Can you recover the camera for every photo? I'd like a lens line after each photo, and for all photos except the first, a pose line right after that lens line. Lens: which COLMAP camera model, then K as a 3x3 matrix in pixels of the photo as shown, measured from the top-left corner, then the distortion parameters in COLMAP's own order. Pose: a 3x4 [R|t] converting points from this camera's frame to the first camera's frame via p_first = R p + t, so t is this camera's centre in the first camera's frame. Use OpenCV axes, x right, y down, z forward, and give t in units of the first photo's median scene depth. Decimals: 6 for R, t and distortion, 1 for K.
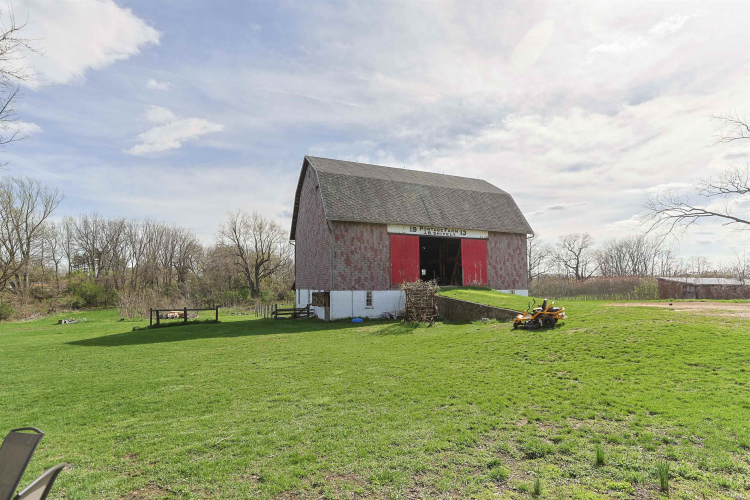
lens RADIAL K [[369.8, 0, 374.8], [0, 369.8, 240.2], [0, 0, 1]] dist [-0.016474, 0.000221]
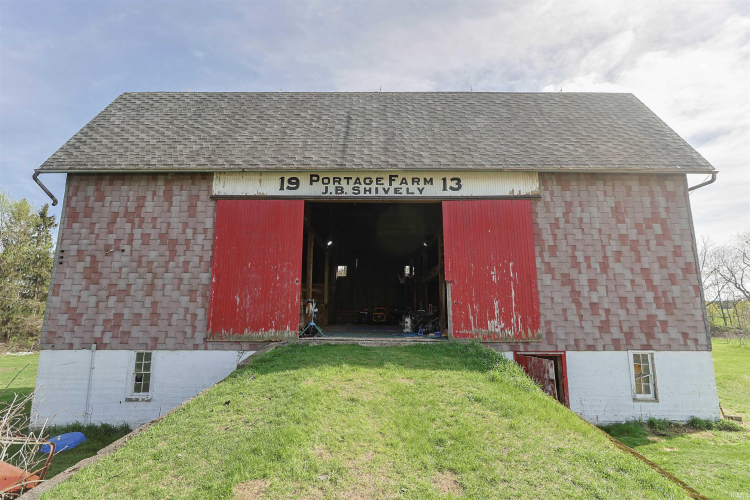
lens RADIAL K [[369.8, 0, 374.8], [0, 369.8, 240.2], [0, 0, 1]] dist [-0.016474, 0.000221]
pose [[0.918795, -0.068783, -0.388697, 0.325014], [0.046743, 0.996731, -0.065890, 0.056449], [0.391959, 0.042371, 0.919007, 0.693780]]
